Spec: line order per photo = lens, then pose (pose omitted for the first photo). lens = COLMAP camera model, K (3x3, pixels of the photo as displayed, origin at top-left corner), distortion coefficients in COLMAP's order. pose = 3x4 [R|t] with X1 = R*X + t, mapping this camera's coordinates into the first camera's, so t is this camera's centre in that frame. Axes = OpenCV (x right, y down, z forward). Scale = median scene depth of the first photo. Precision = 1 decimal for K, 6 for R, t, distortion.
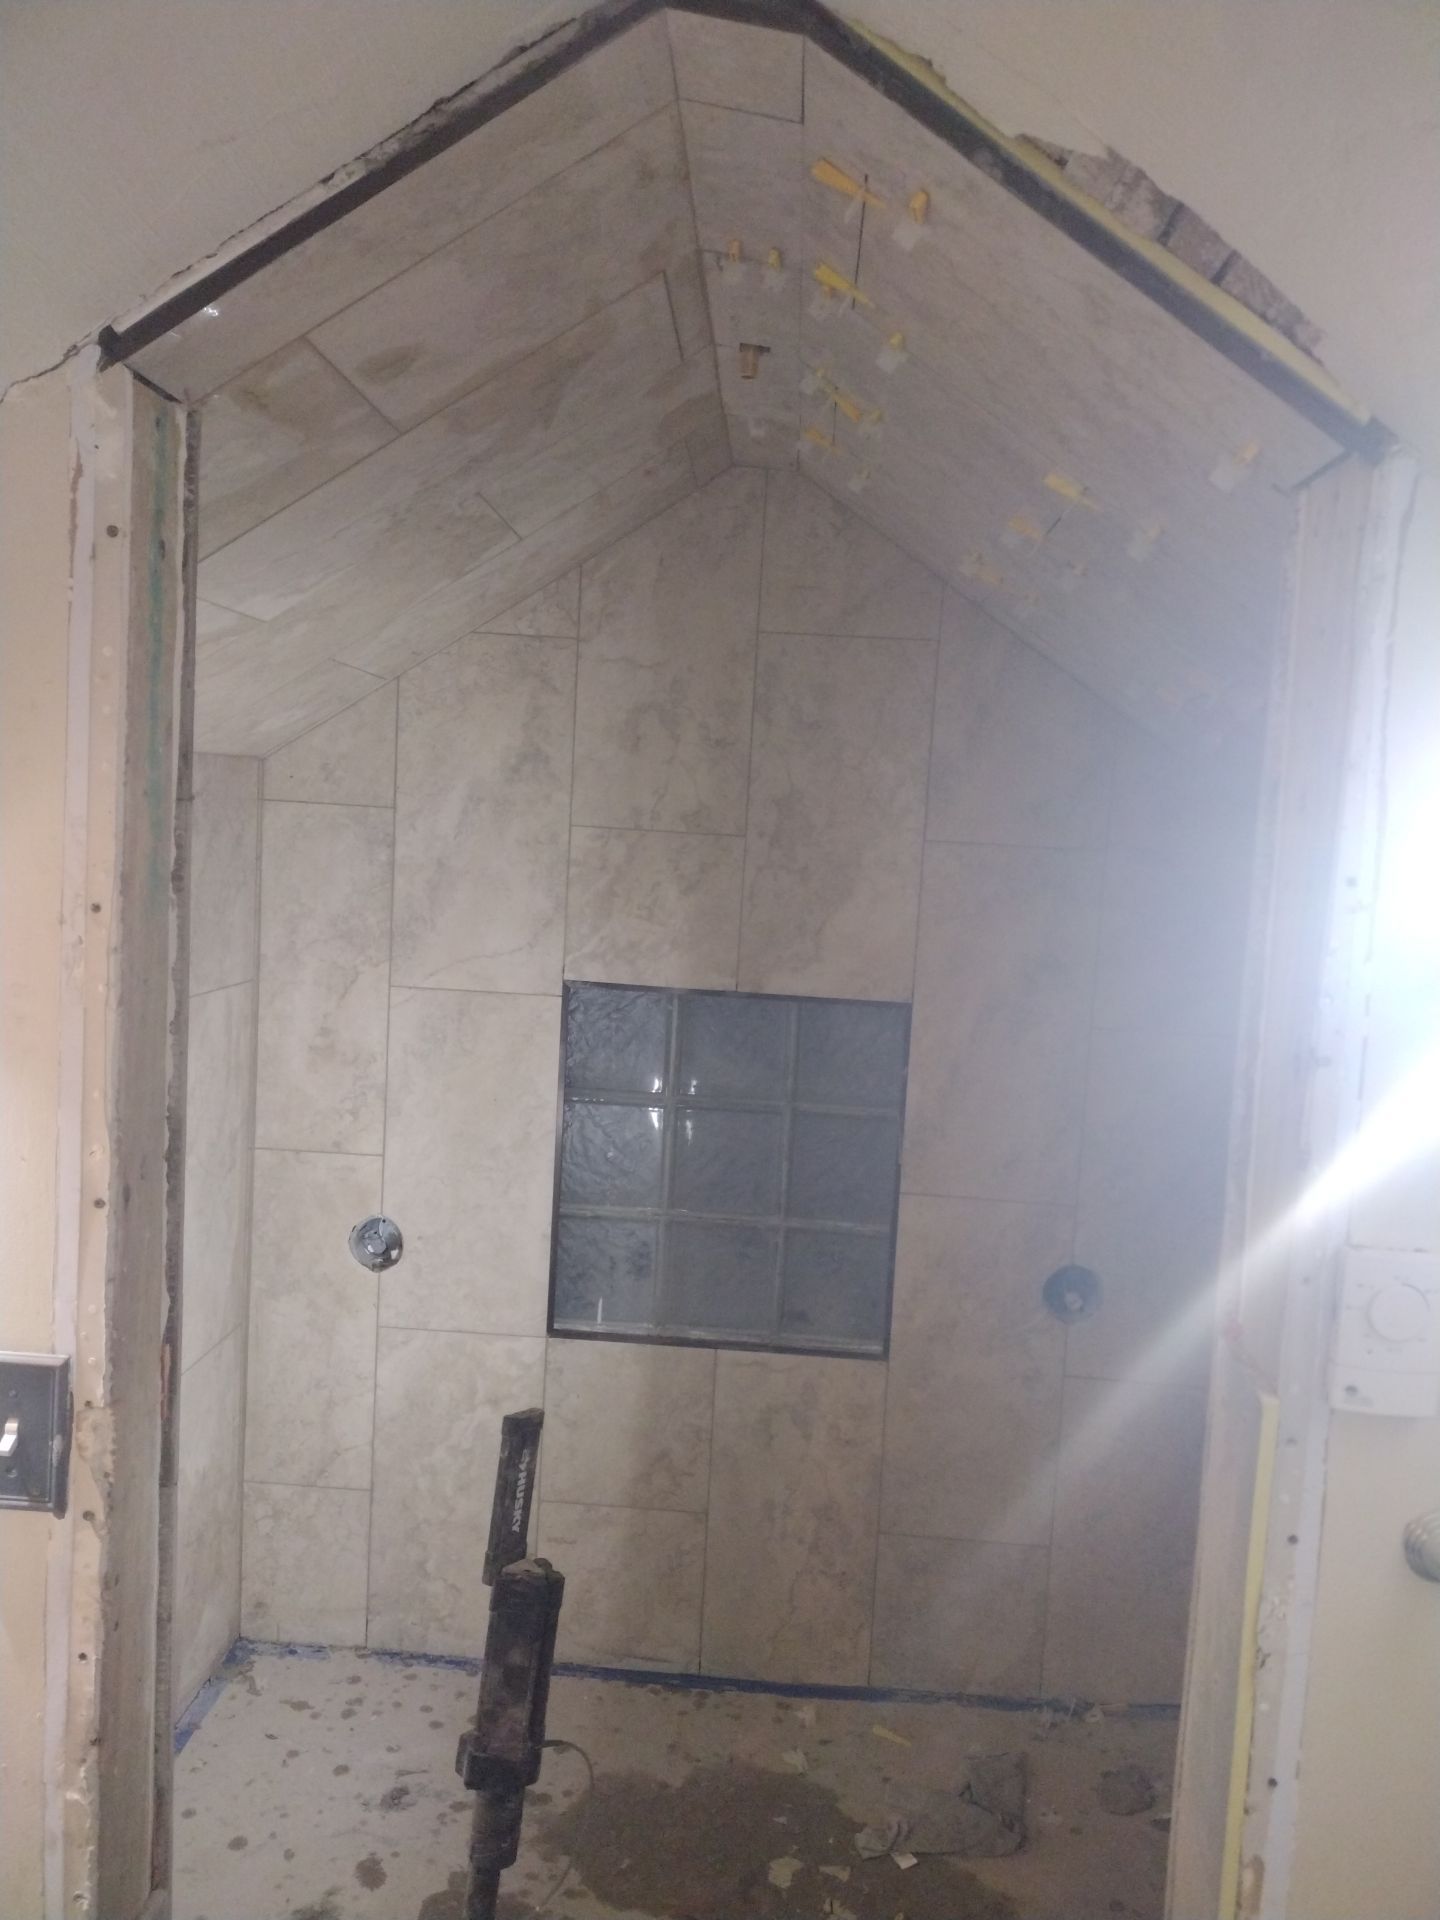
lens RADIAL K [[1421.7, 0, 724.3], [0, 1421.7, 957.9], [0, 0, 1]] dist [0.072555, -0.081599]
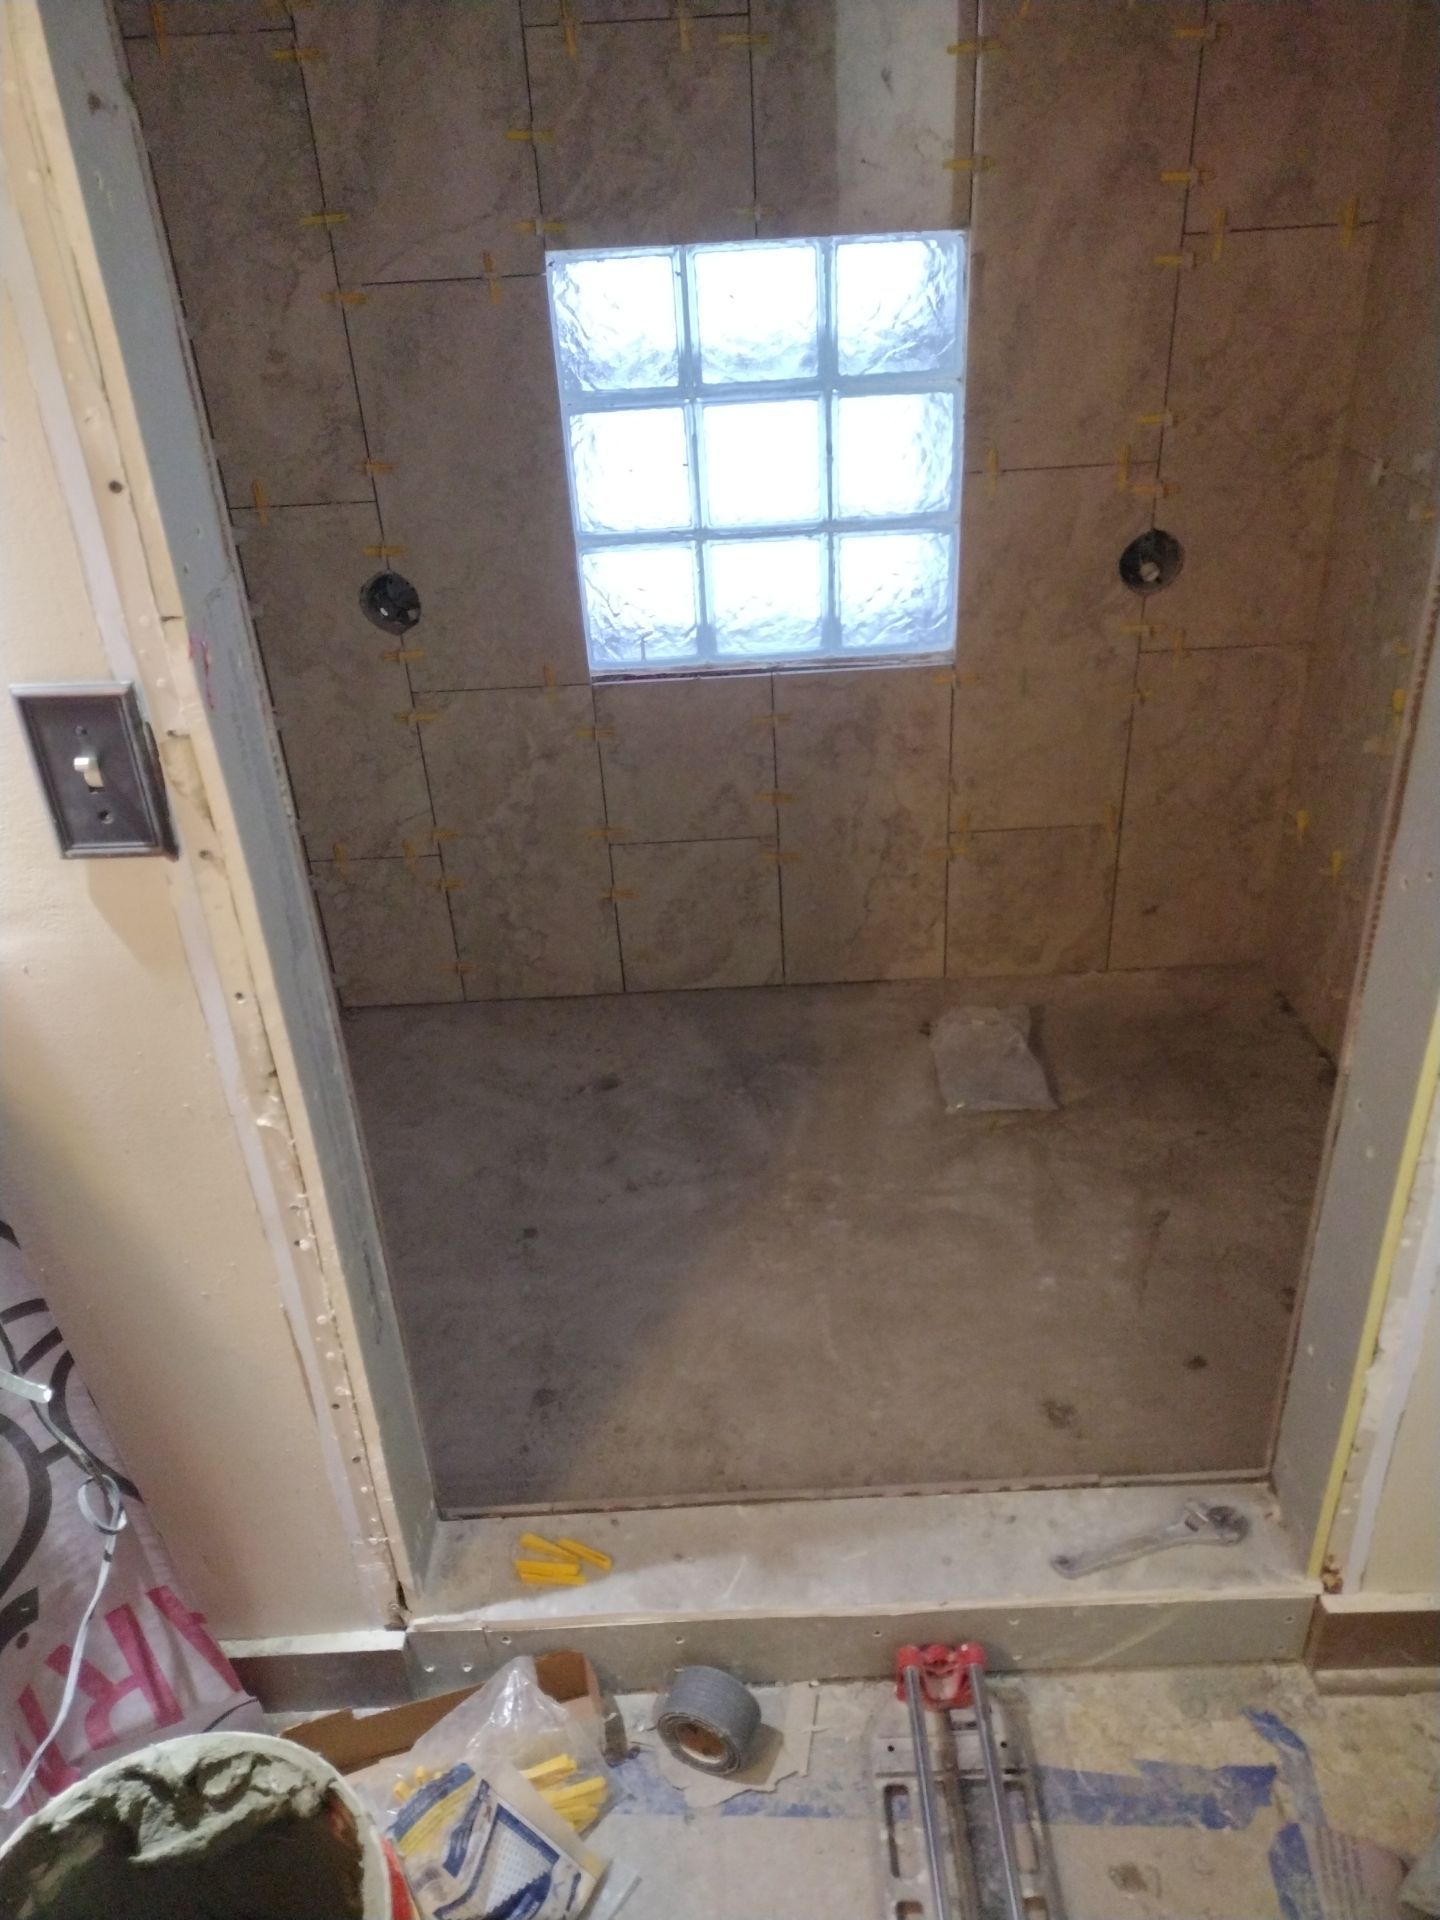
lens RADIAL K [[1412.9, 0, 723.4], [0, 1412.9, 962.1], [0, 0, 1]] dist [0.119526, -0.166137]
pose [[0.992498, -0.122235, -0.002435, -0.059763], [0.112250, 0.903164, 0.414361, 0.053498], [-0.048450, -0.411526, 0.910109, 0.066982]]
